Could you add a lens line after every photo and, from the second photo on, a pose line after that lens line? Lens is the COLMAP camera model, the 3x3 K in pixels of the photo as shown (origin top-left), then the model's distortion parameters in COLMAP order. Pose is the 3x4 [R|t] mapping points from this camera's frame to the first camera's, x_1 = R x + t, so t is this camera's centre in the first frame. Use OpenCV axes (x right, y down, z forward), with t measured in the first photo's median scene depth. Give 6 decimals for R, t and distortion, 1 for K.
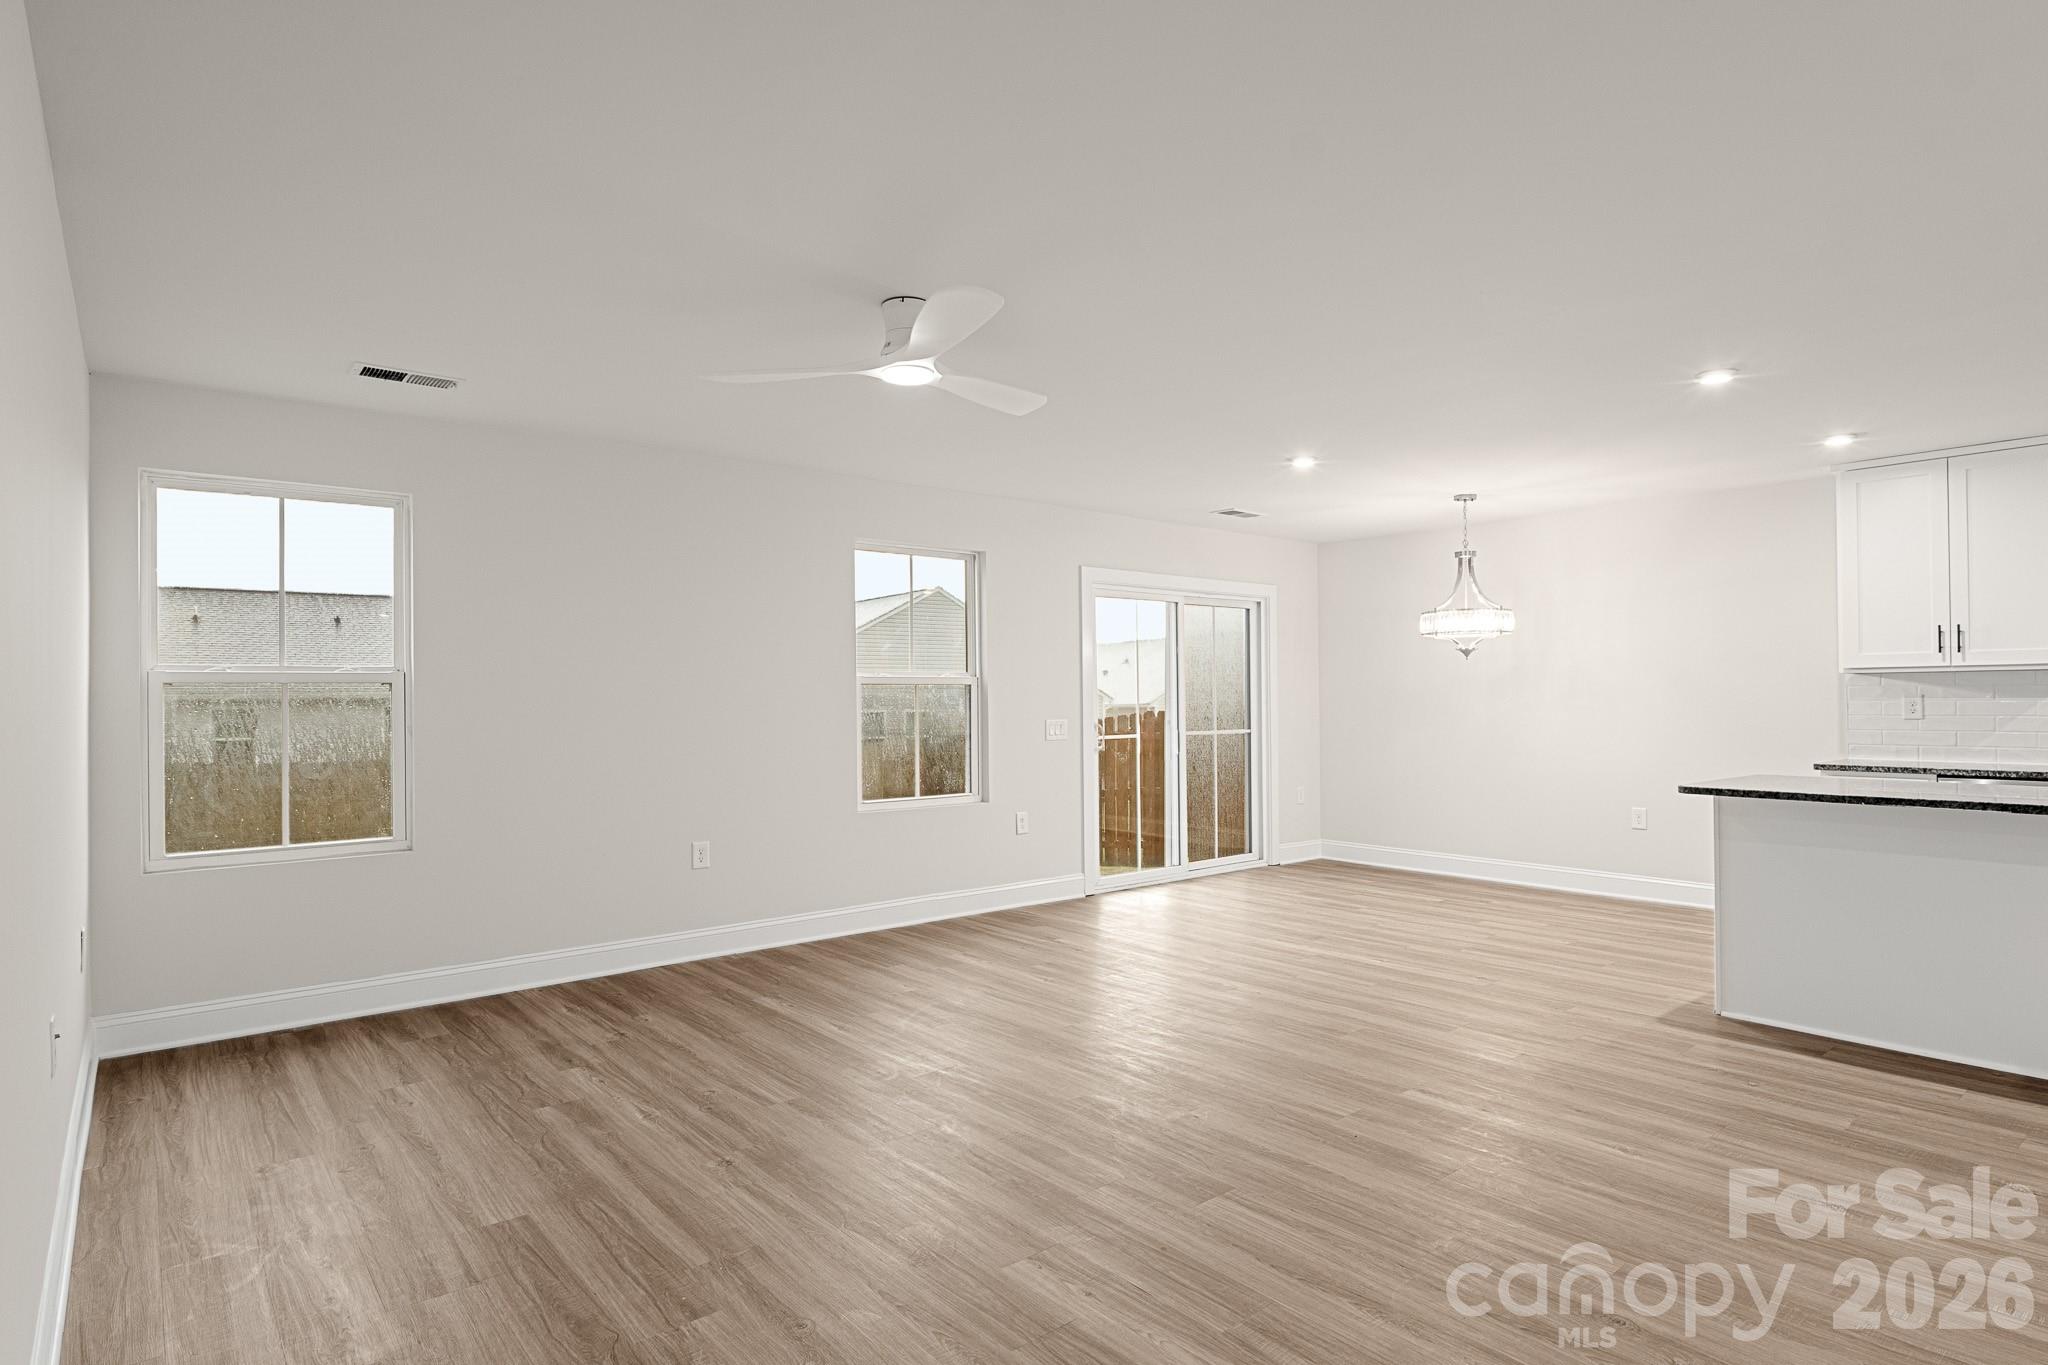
lens RADIAL K [[1075.0, 0, 1034.9], [0, 1075.0, 687.1], [0, 0, 1]] dist [-0.003851, -0.001184]
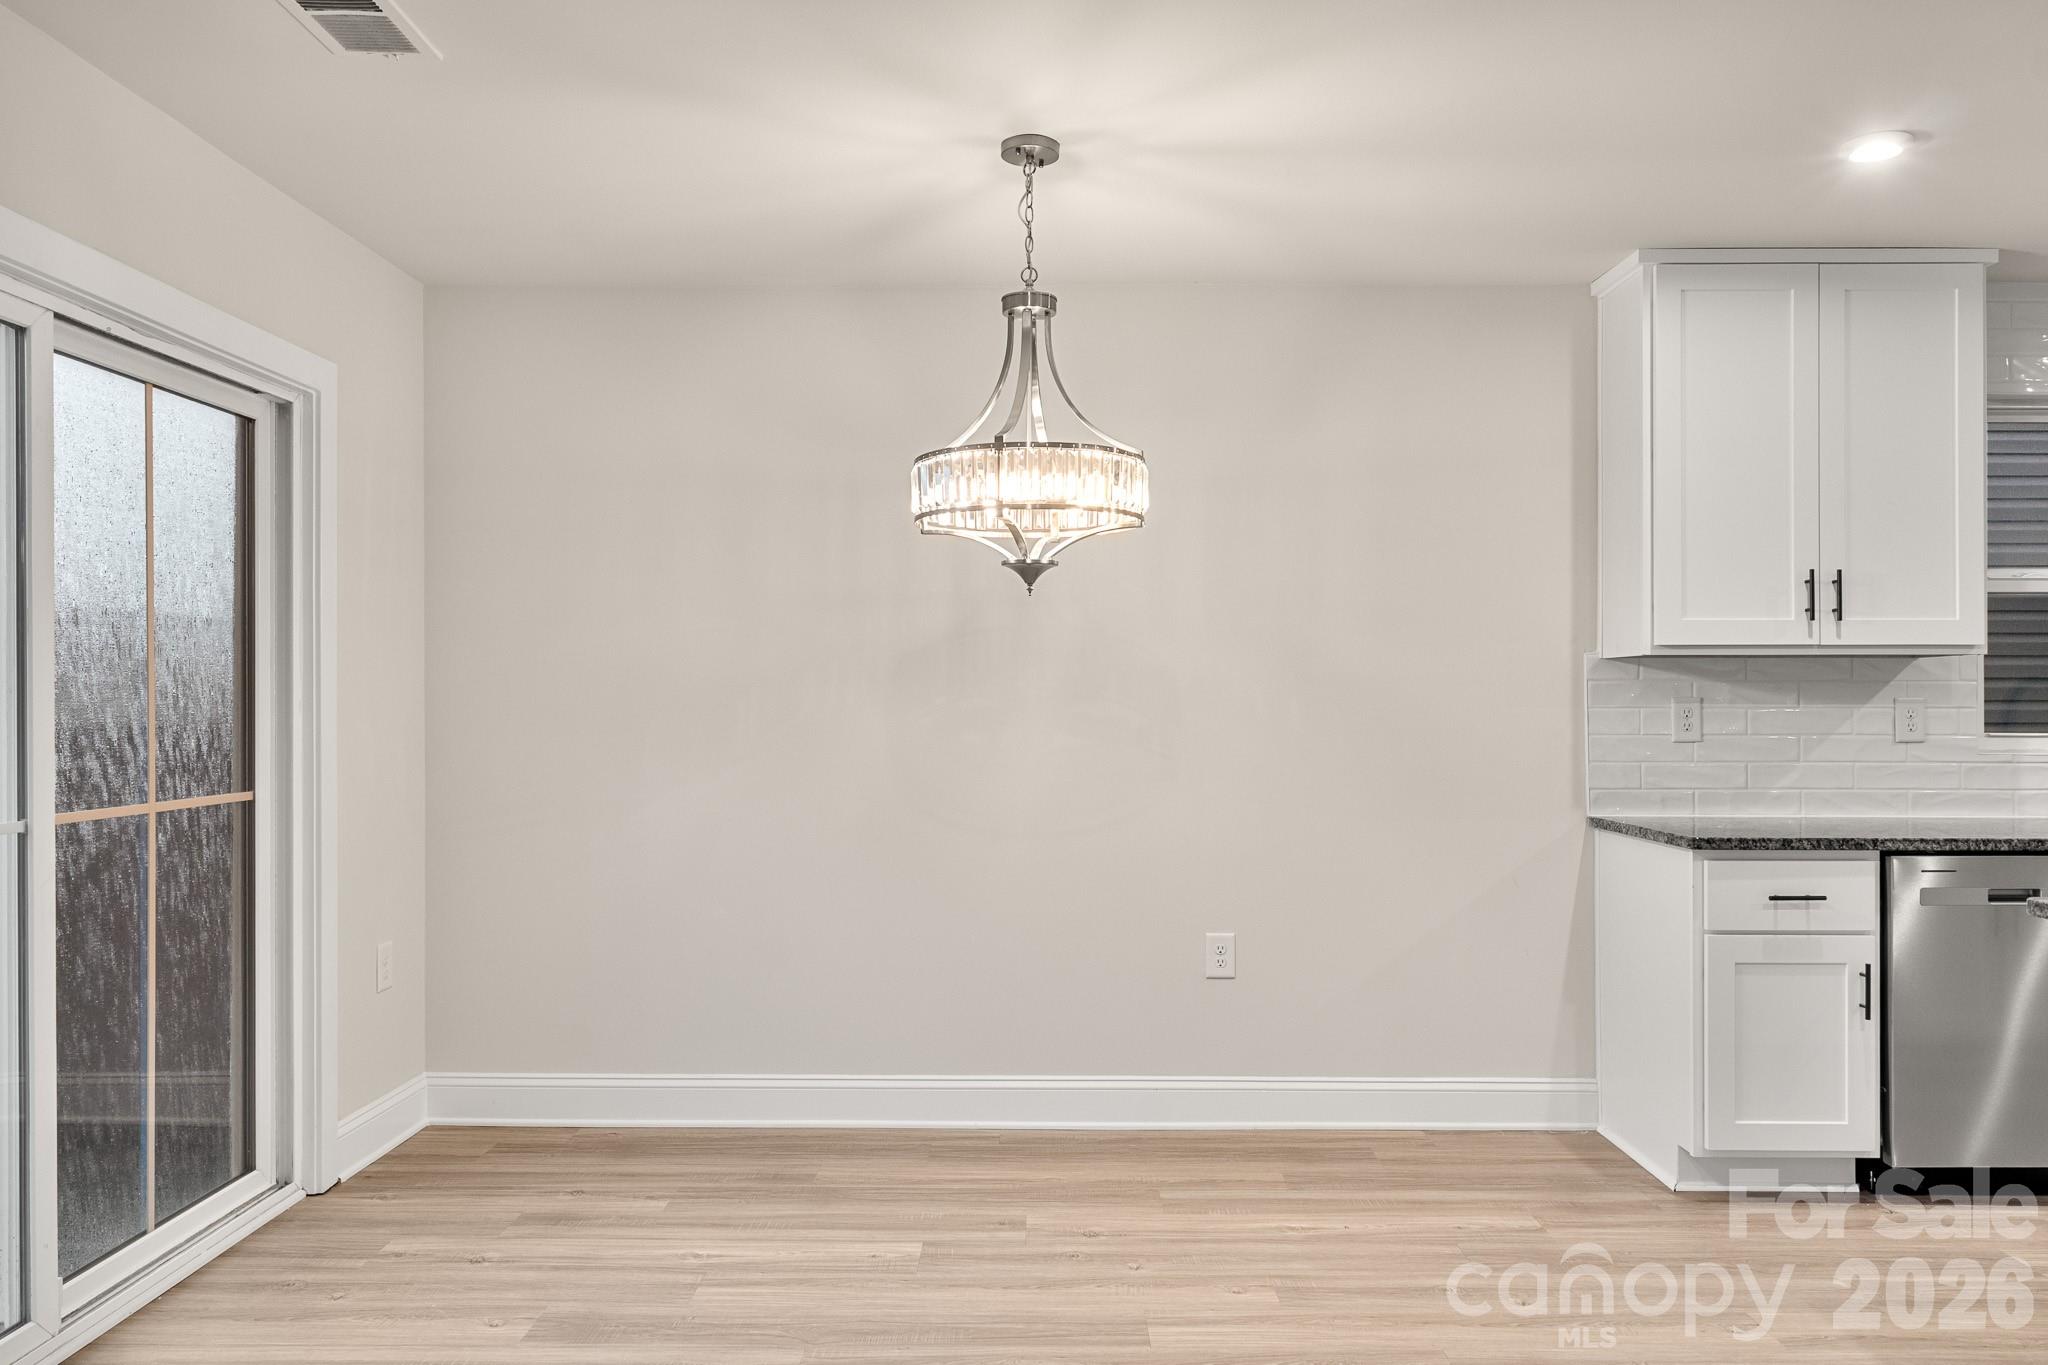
lens RADIAL K [[1416.5, 0, 1024.2], [0, 1416.5, 699.1], [0, 0, 1]] dist [0.005295, -0.000108]
pose [[0.652126, 0.008448, 0.758063, 0.041434], [-0.014304, 0.999897, 0.001161, 0.012800], [-0.757975, -0.011600, 0.652180, 0.842478]]
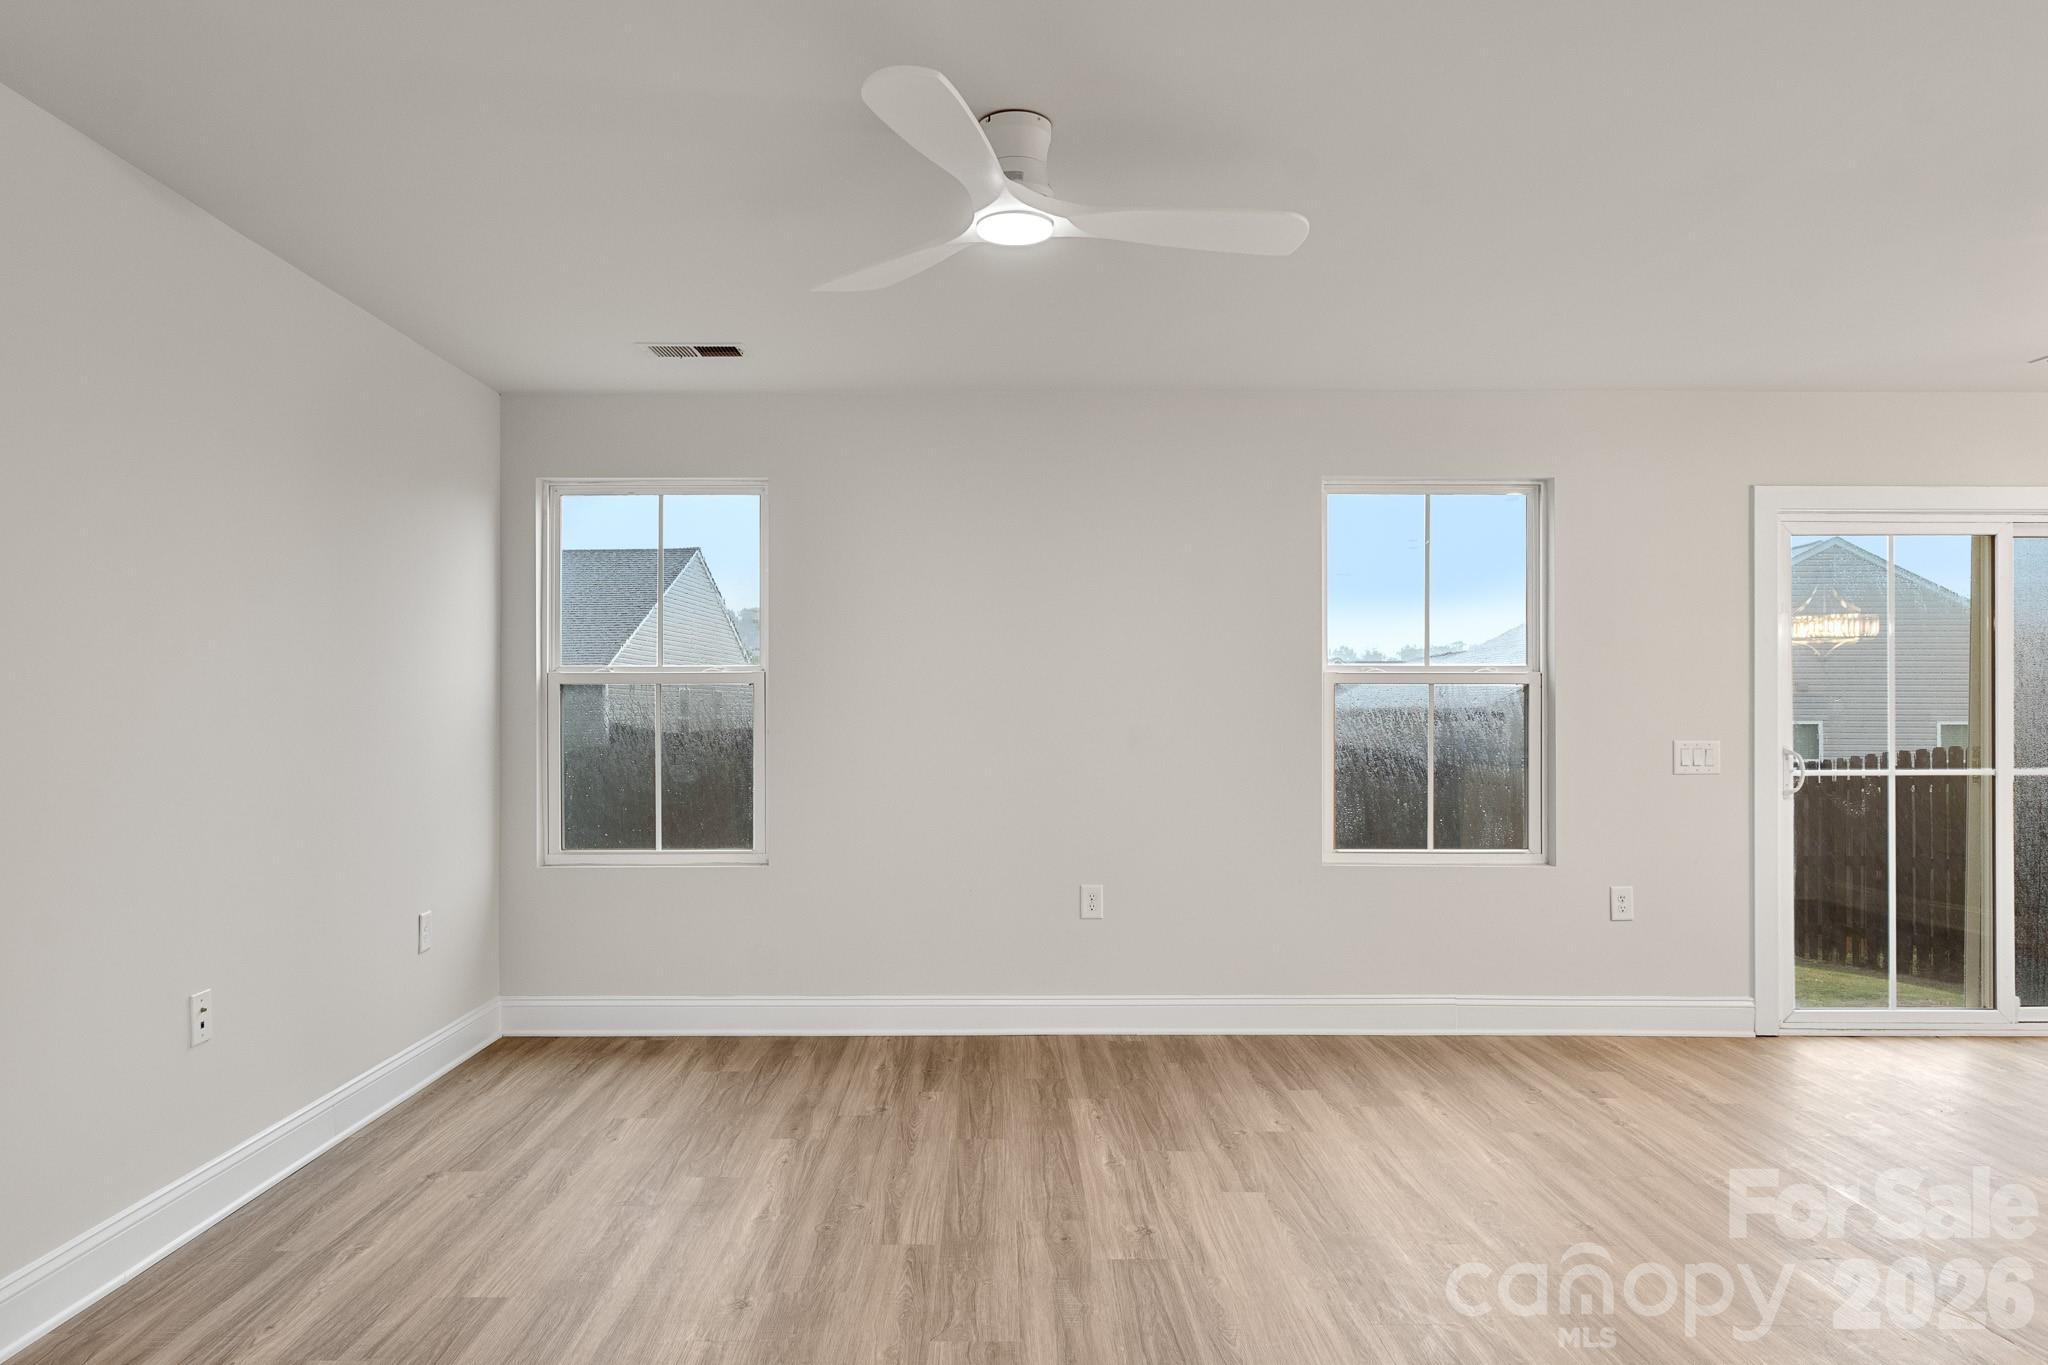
lens RADIAL K [[1325.5, 0, 1019.5], [0, 1325.5, 709.0], [0, 0, 1]] dist [-0.000496, 0.001090]
pose [[0.772376, 0.010202, -0.635084, 0.259574], [0.000441, 0.999862, 0.016597, -0.000595], [0.635166, -0.013099, 0.772265, 0.219856]]
